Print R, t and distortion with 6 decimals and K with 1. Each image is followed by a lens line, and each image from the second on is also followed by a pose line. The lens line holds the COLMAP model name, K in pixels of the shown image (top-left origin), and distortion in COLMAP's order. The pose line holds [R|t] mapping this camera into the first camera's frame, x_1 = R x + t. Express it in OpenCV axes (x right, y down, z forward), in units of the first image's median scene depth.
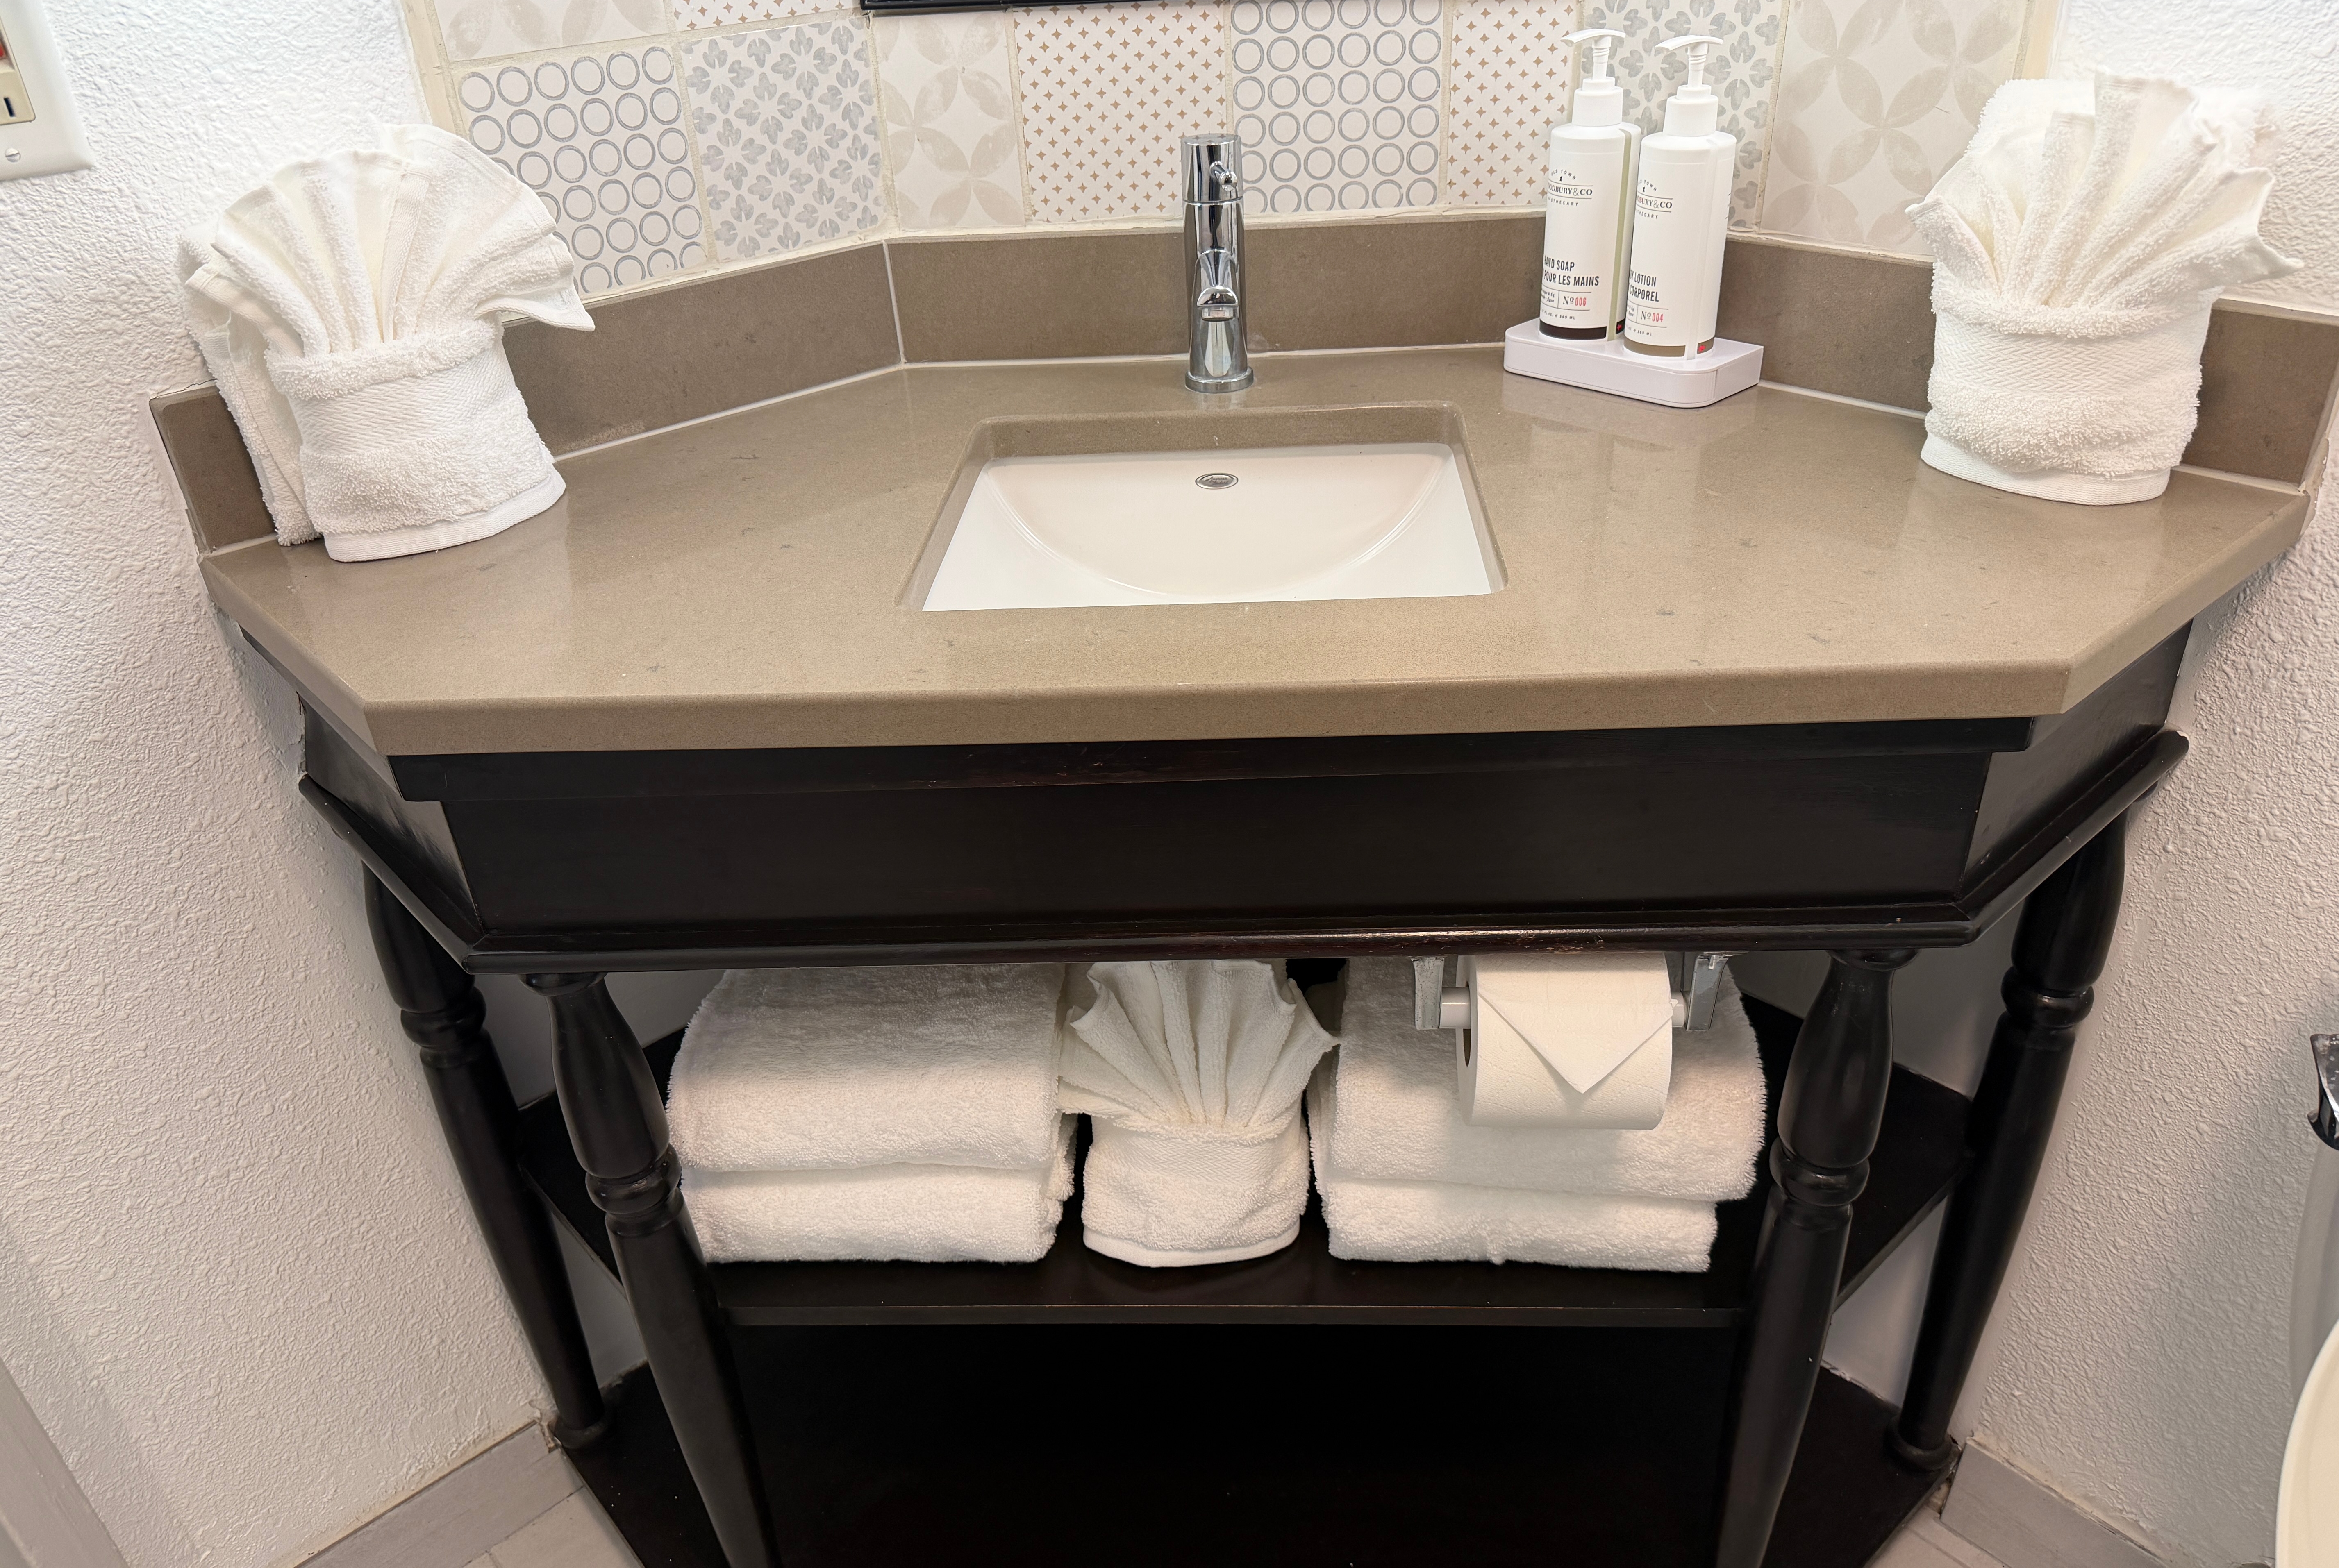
lens RADIAL K [[1654.4, 0, 1171.4], [0, 1654.4, 799.1], [0, 0, 1]] dist [0.005974, -0.039228]
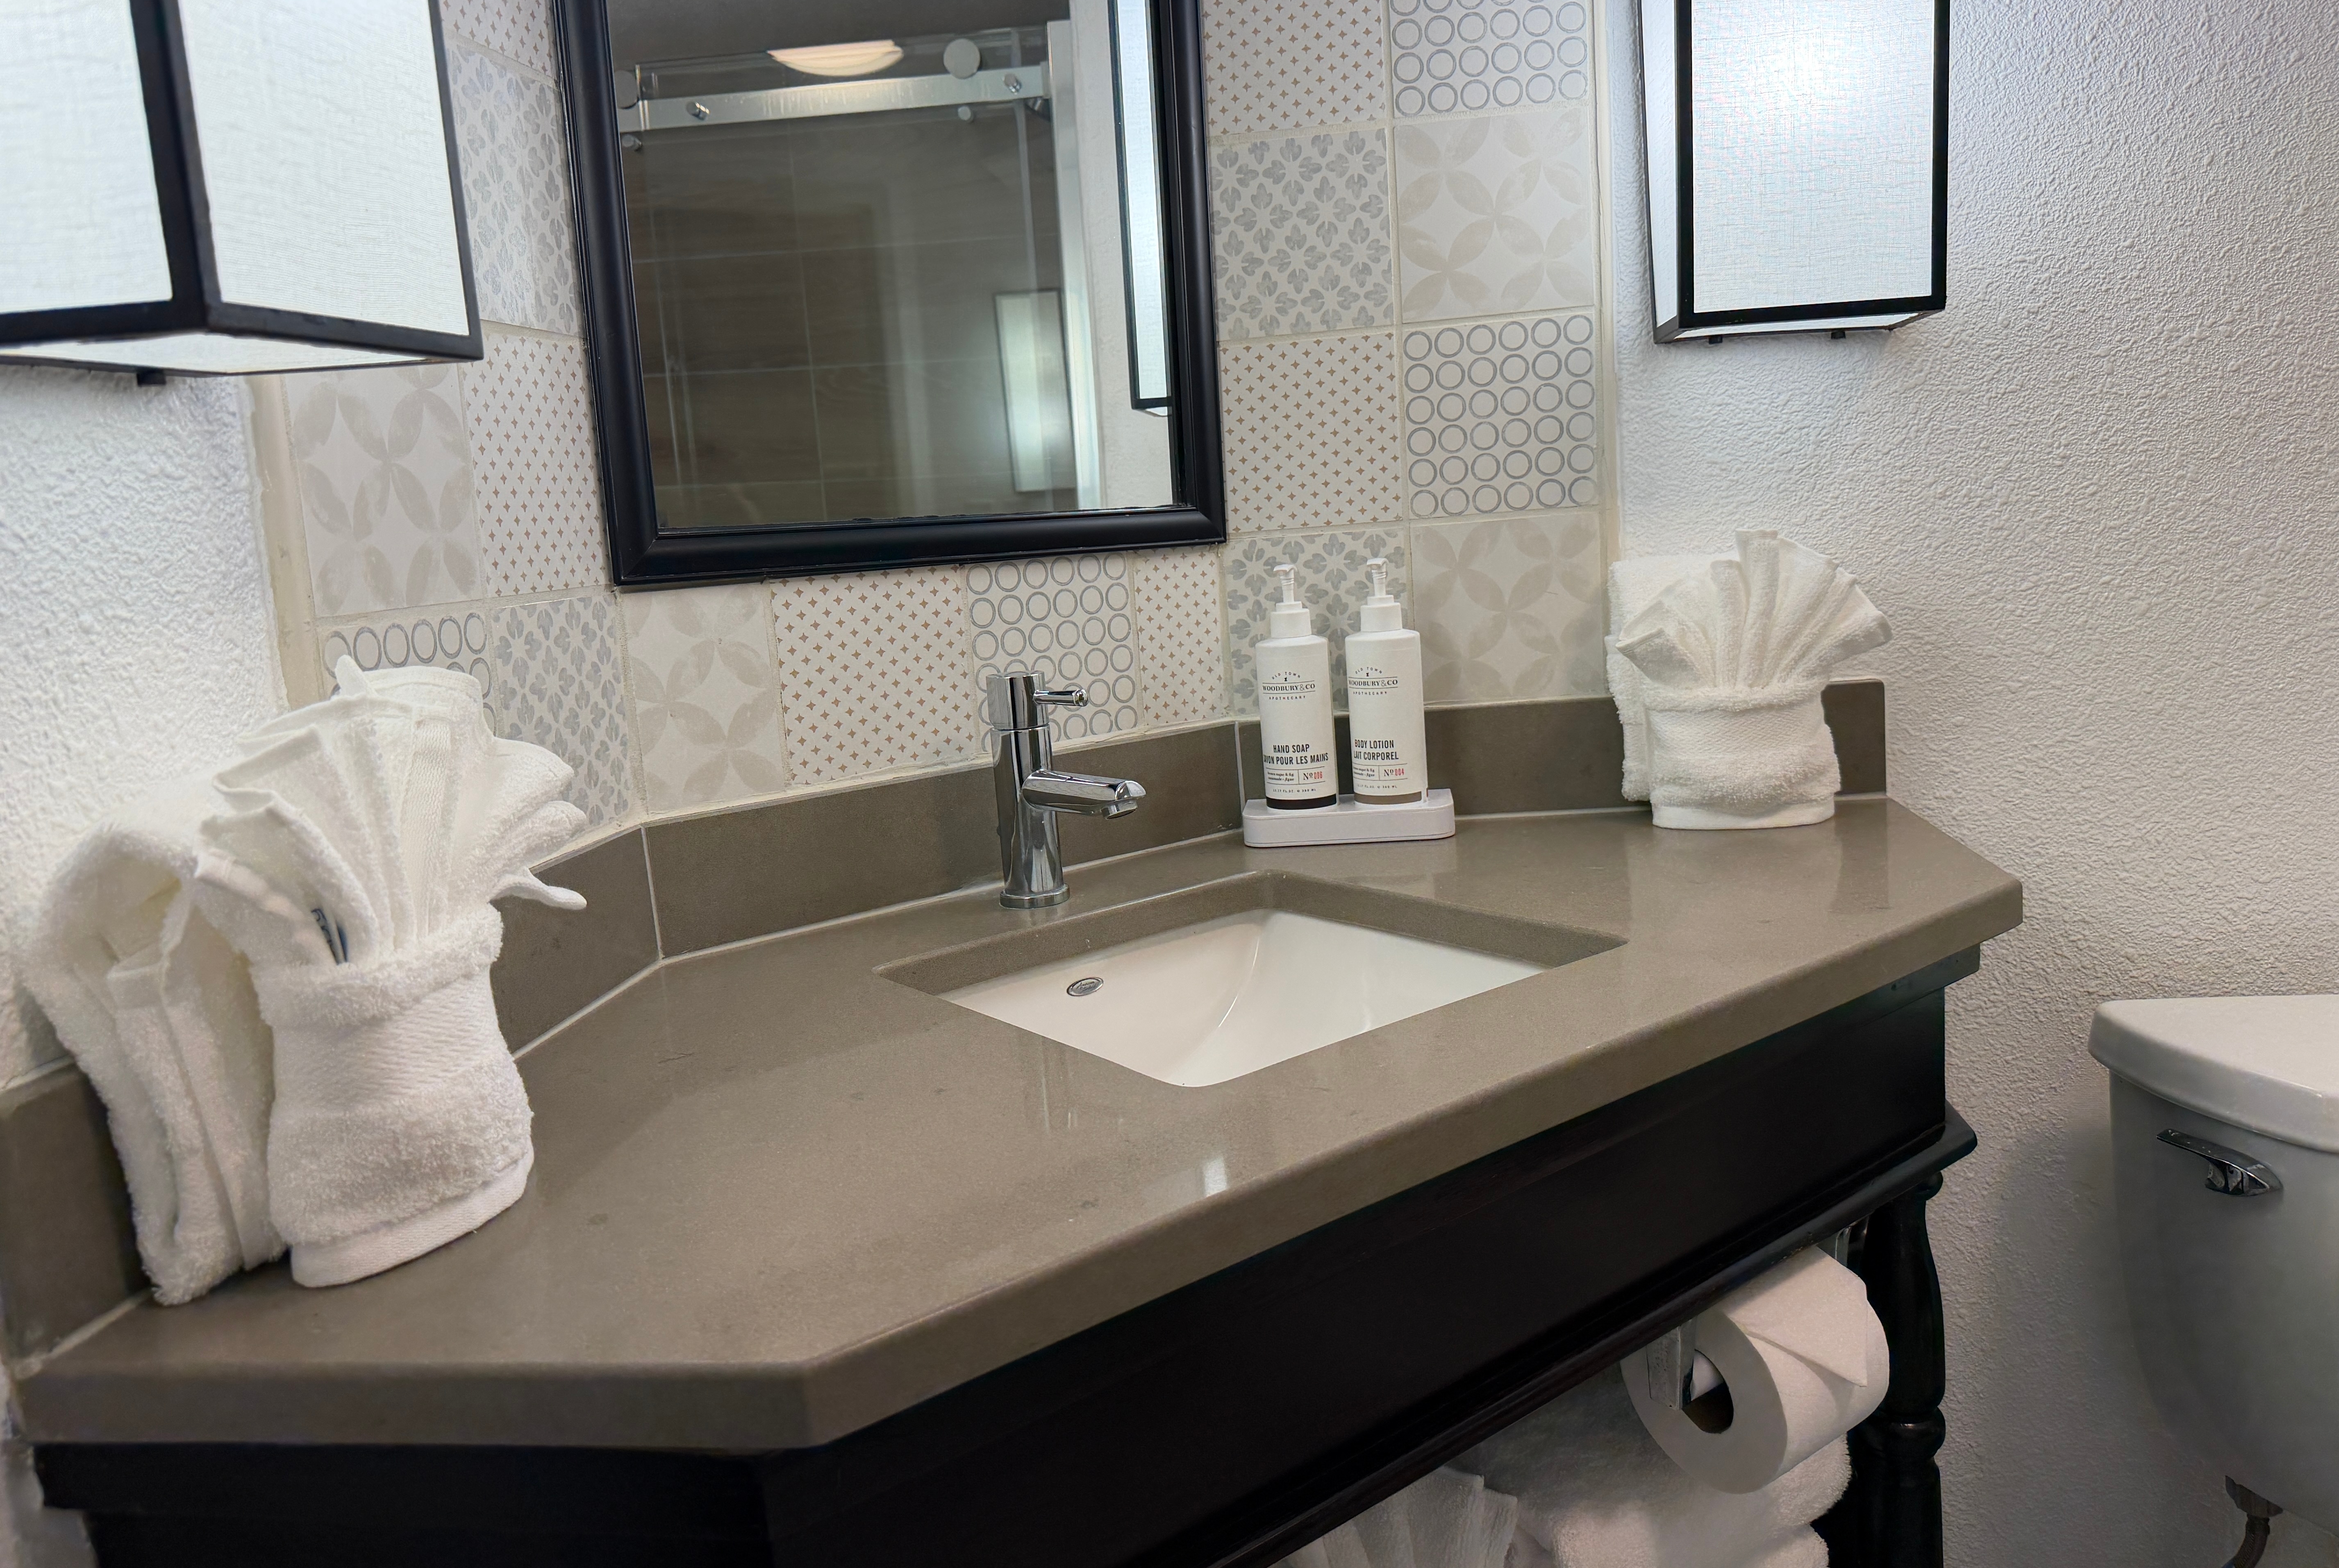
lens RADIAL K [[1607.7, 0, 1154.4], [0, 1607.7, 746.9], [0, 0, 1]] dist [0.164705, -0.338189]
pose [[0.765879, -0.096598, 0.635687, -0.544555], [0.357967, 0.885325, -0.296748, -0.021400], [-0.534124, 0.454828, 0.712630, 0.233803]]
